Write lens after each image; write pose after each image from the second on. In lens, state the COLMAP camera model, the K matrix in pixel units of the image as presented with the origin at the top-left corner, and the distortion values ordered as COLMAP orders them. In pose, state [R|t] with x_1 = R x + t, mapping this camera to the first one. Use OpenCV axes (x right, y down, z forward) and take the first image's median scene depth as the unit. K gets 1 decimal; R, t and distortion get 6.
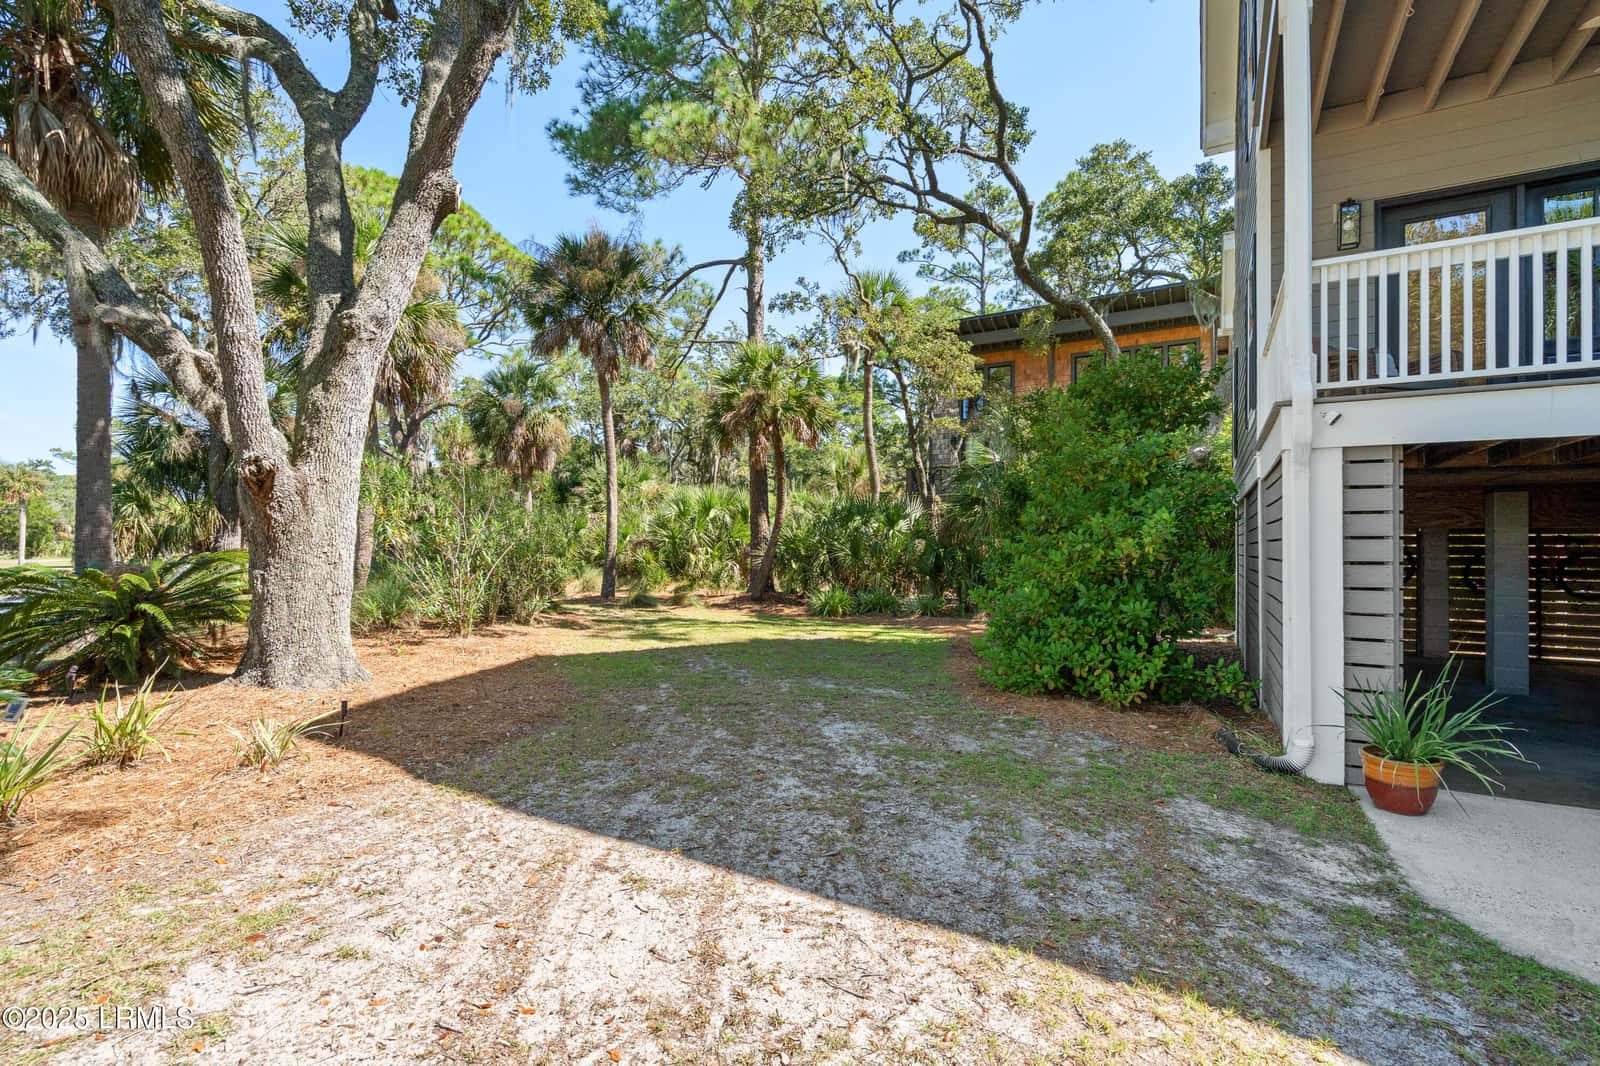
lens RADIAL K [[745.2, 0, 786.9], [0, 745.2, 535.4], [0, 0, 1]] dist [0.001734, 0.000591]
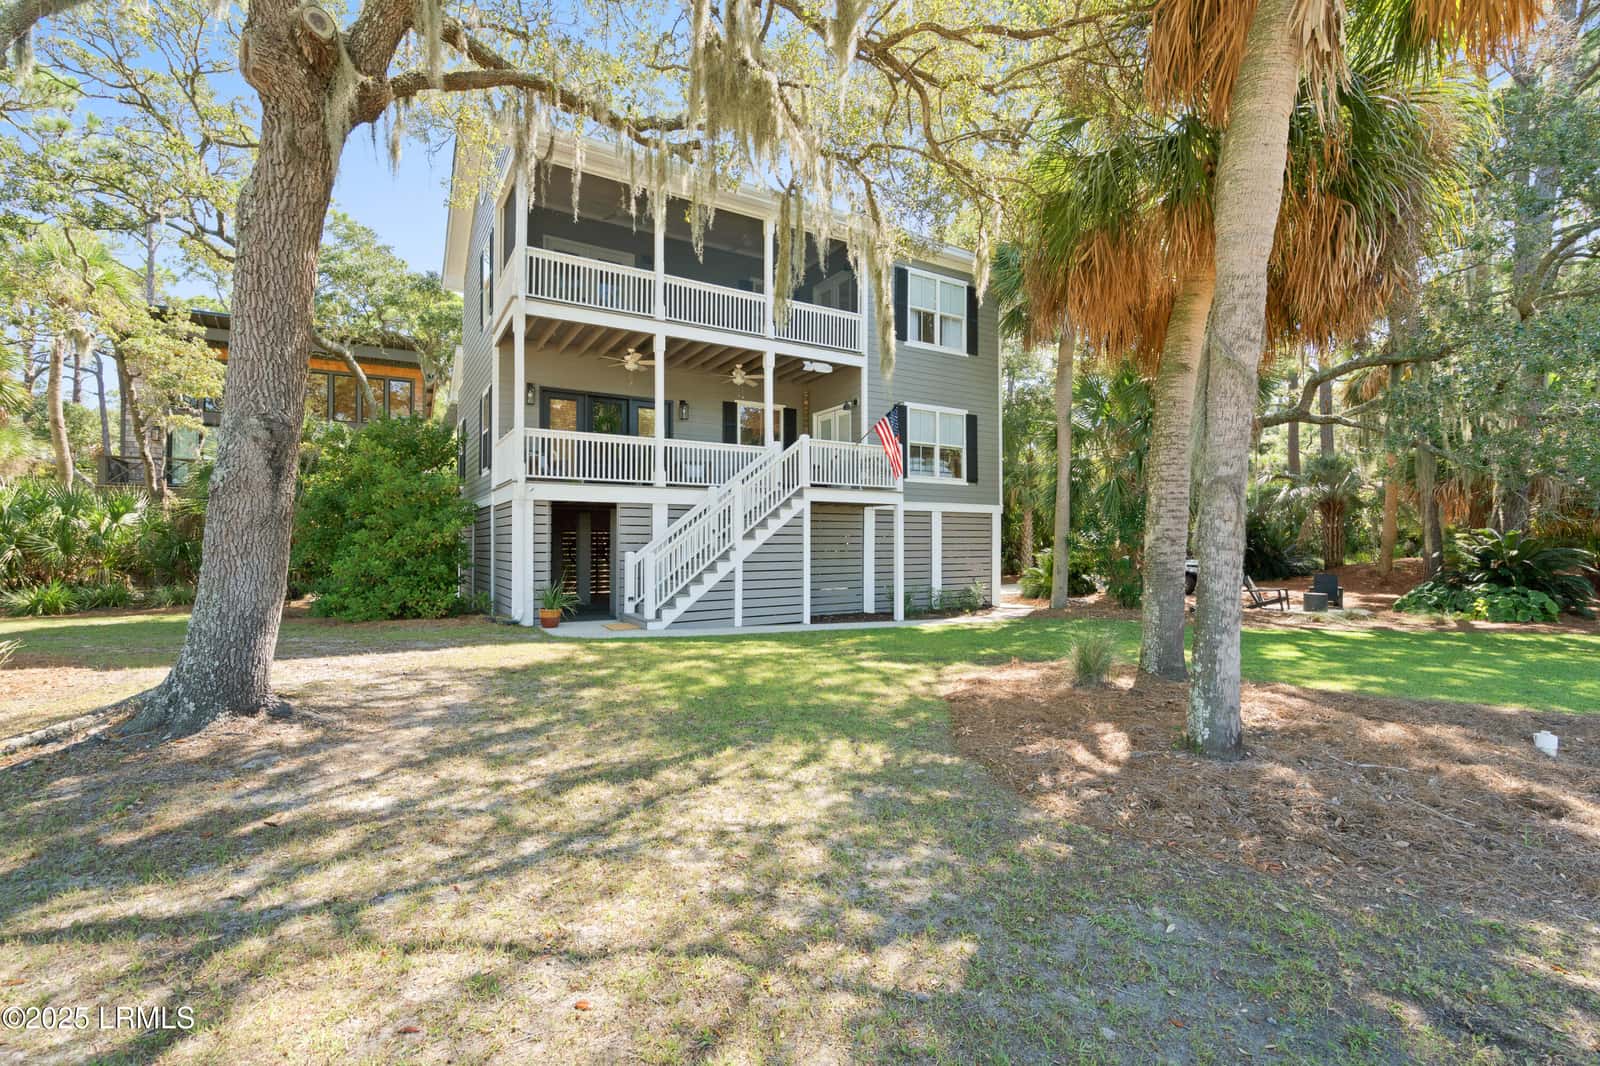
lens RADIAL K [[745.2, 0, 786.9], [0, 745.2, 535.4], [0, 0, 1]] dist [0.001734, 0.000591]
pose [[0.524764, 0.007509, 0.851215, -0.581107], [-0.010731, 0.999940, -0.002205, 0.002958], [-0.851180, -0.007977, 0.524813, -0.649012]]
